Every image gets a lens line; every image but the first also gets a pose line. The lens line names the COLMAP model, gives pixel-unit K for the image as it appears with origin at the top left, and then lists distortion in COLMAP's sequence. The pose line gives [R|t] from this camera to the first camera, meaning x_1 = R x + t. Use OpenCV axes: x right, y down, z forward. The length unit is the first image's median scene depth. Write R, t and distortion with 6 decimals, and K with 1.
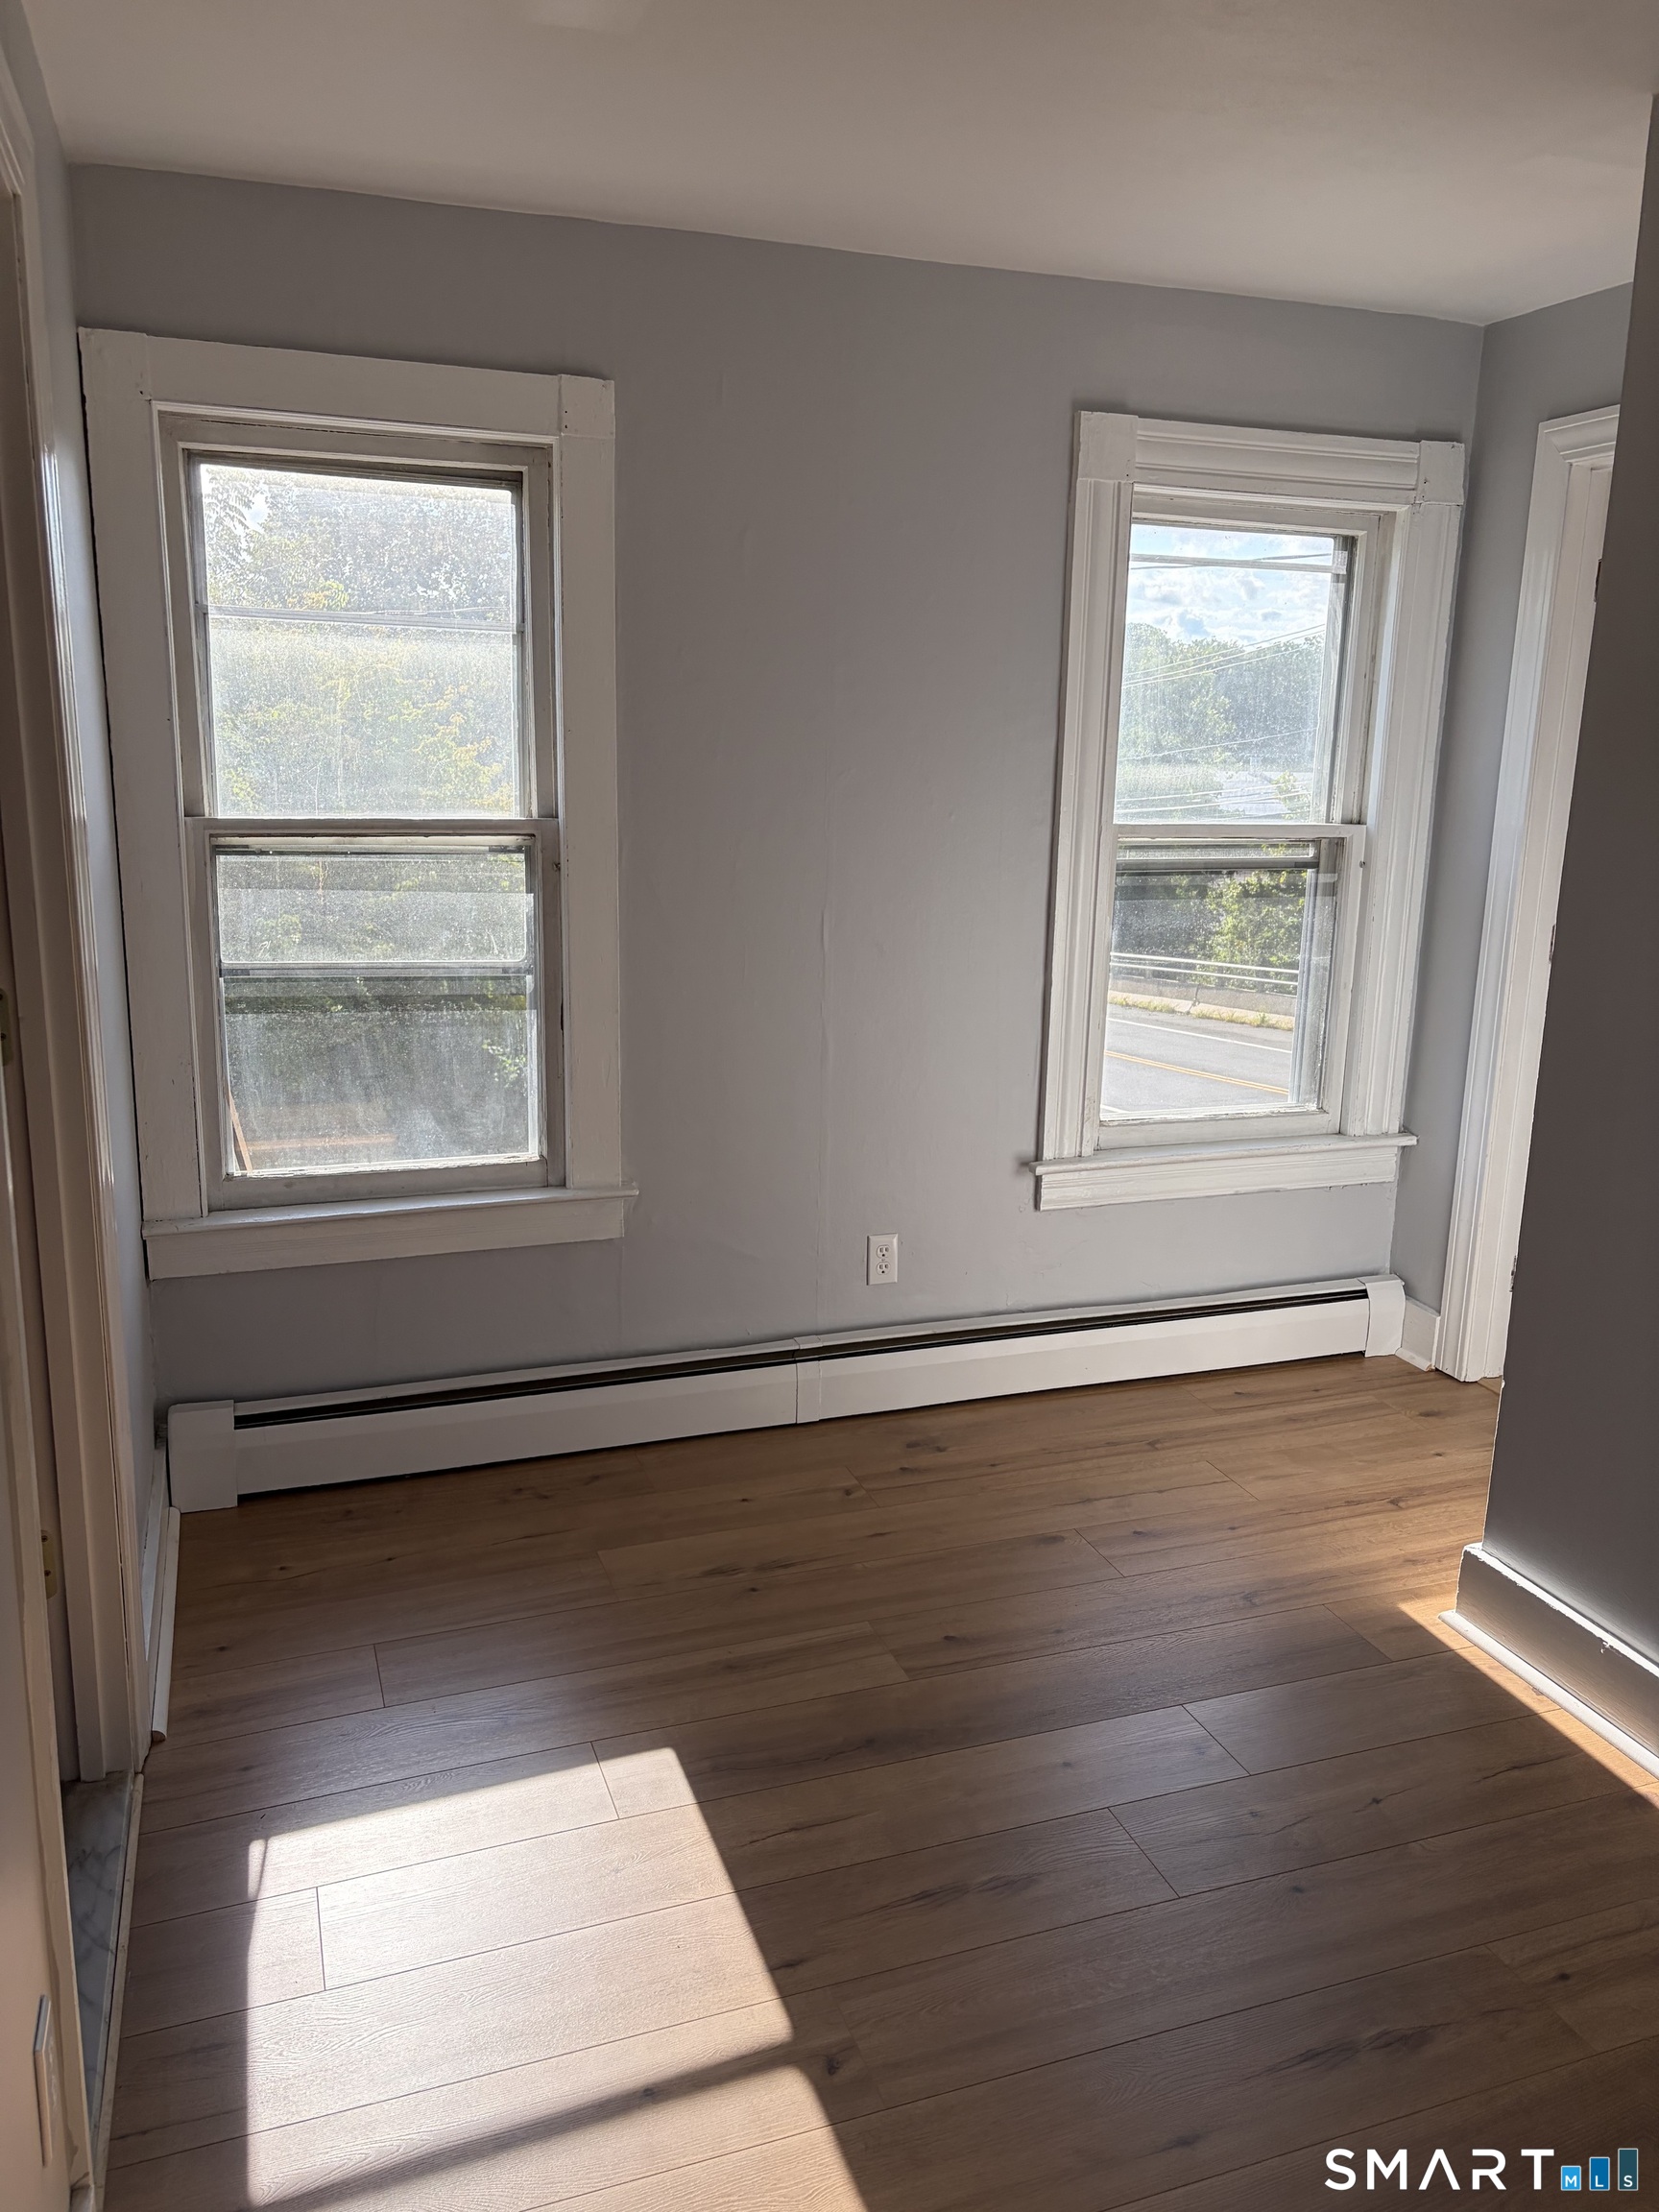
lens RADIAL K [[1670.5, 0, 832.1], [0, 1670.5, 1110.1], [0, 0, 1]] dist [0.038521, -0.016347]
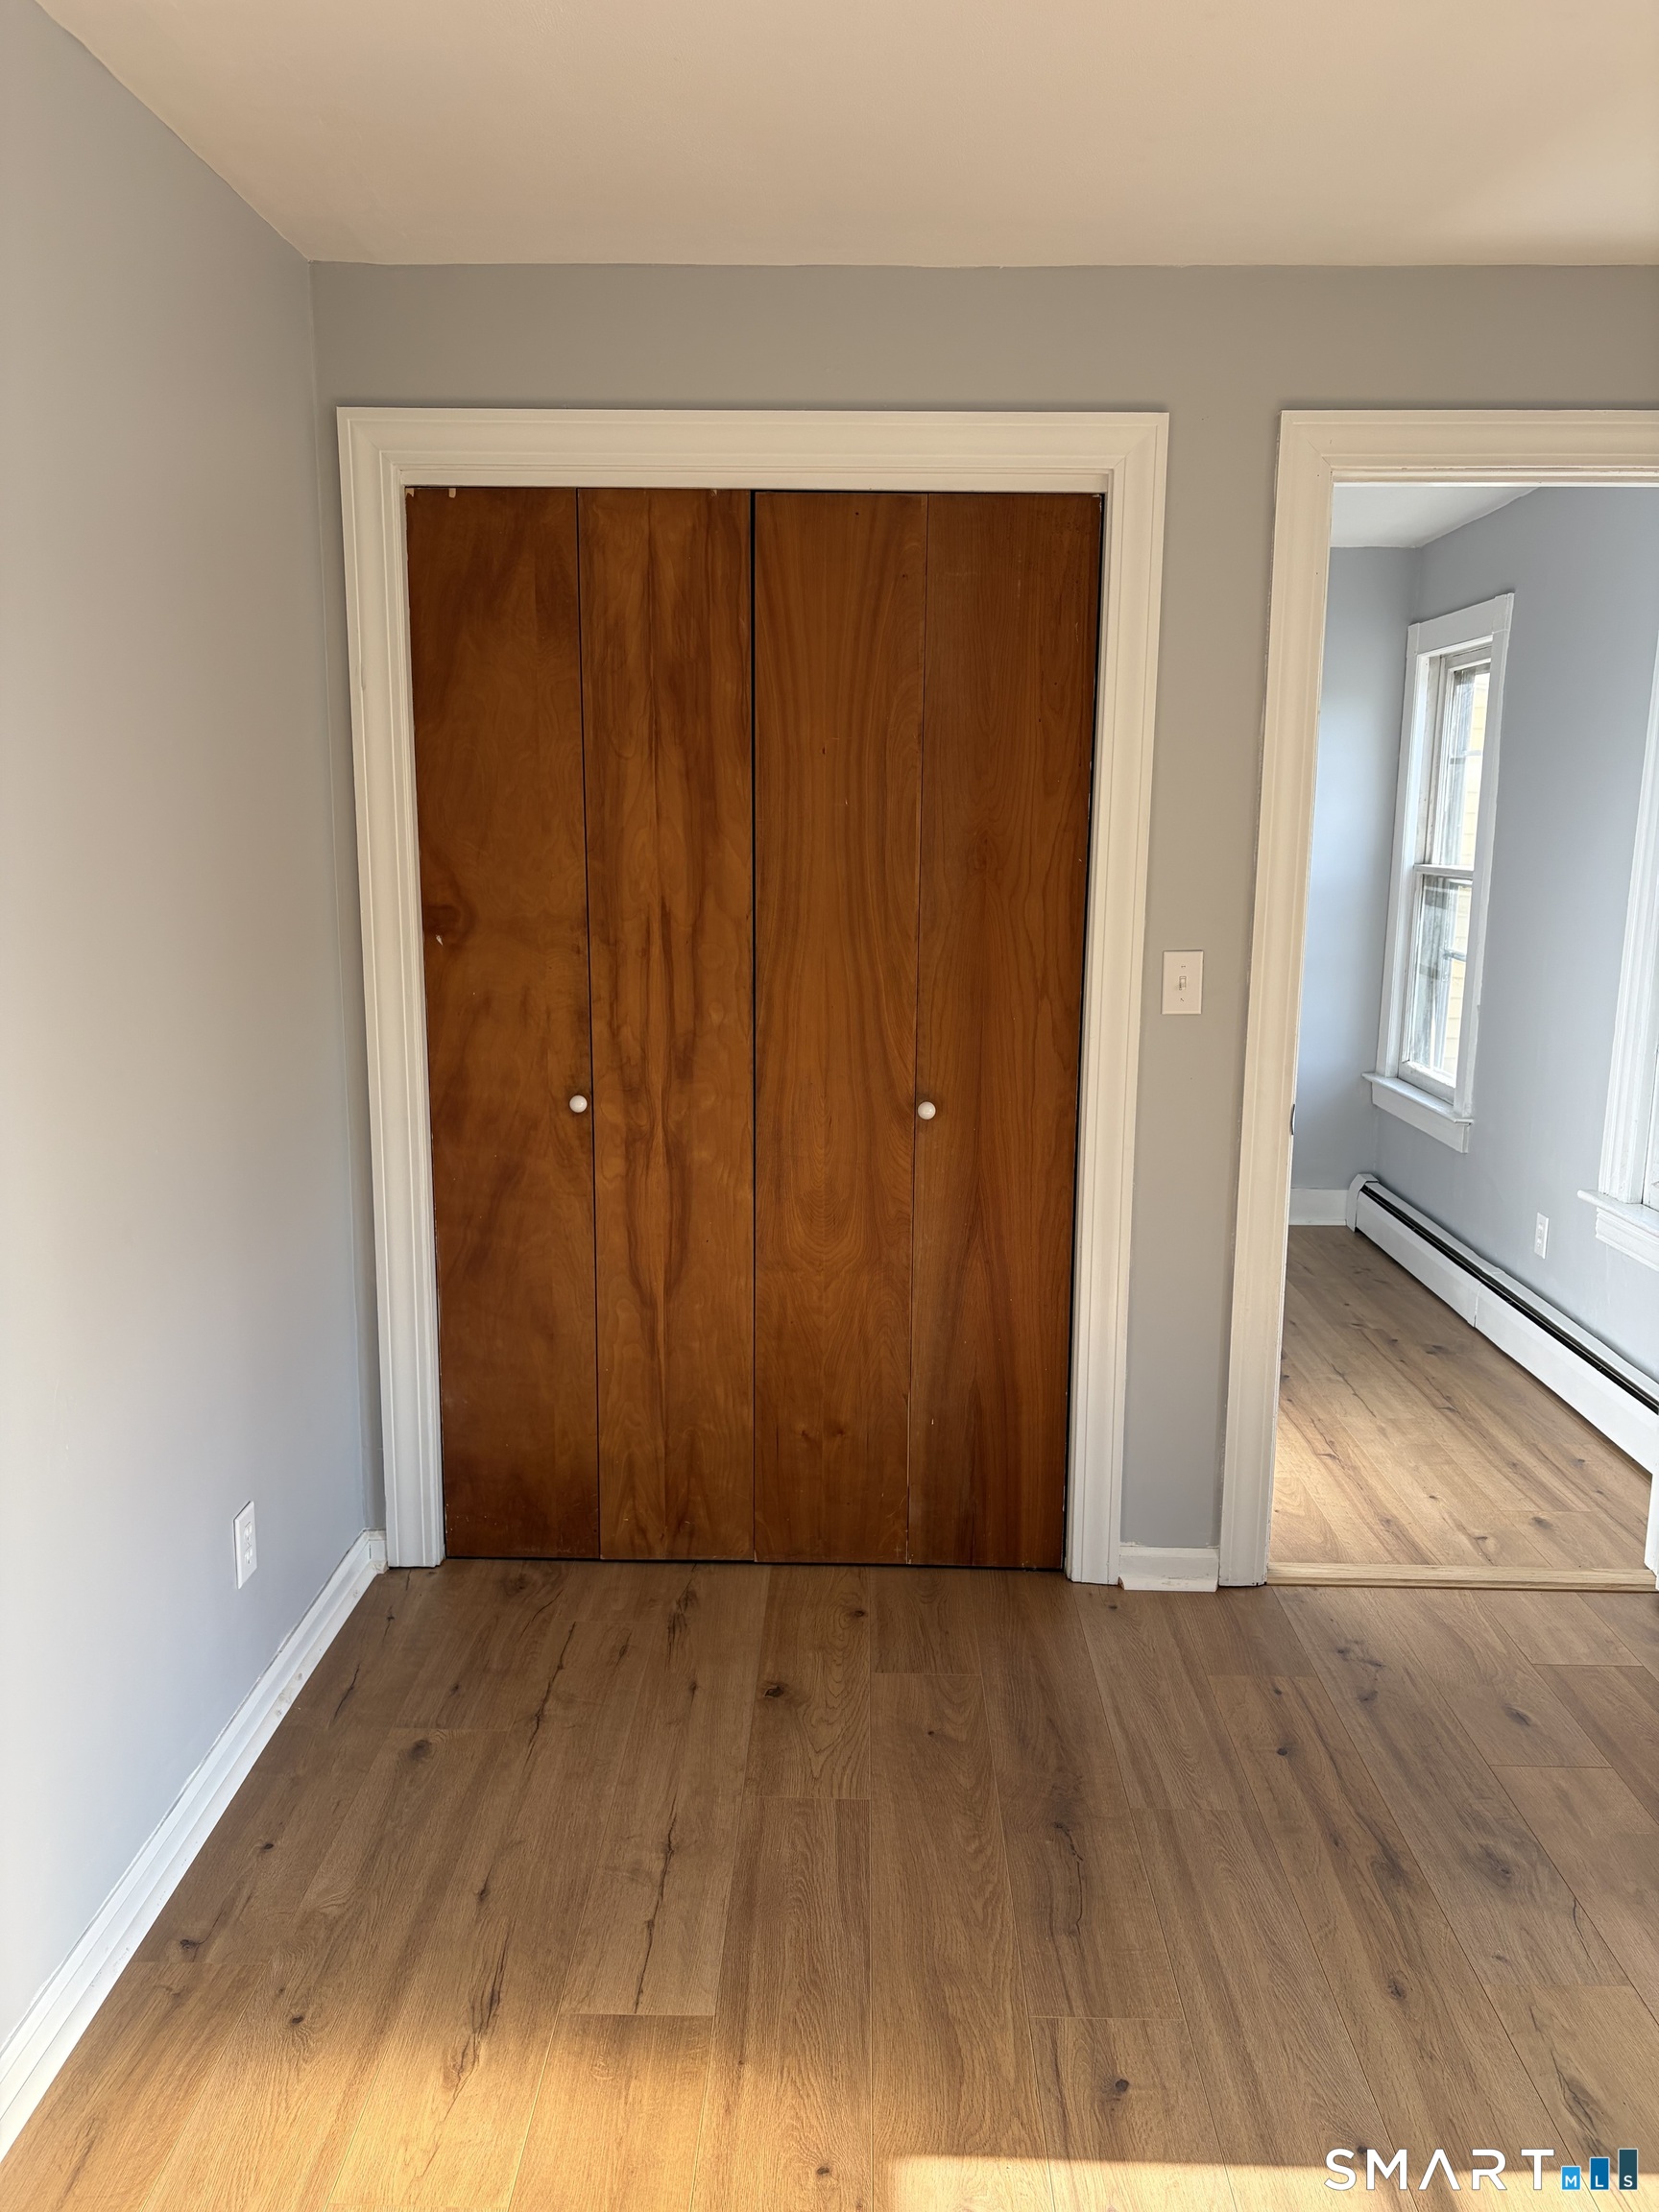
lens RADIAL K [[1670.5, 0, 831.2], [0, 1670.5, 1103.5], [0, 0, 1]] dist [0.038521, -0.016347]
pose [[-0.350993, 0.138585, -0.926066, 1.407636], [-0.226420, 0.947078, 0.227546, -0.172598], [0.908591, 0.289547, -0.301039, 0.907327]]
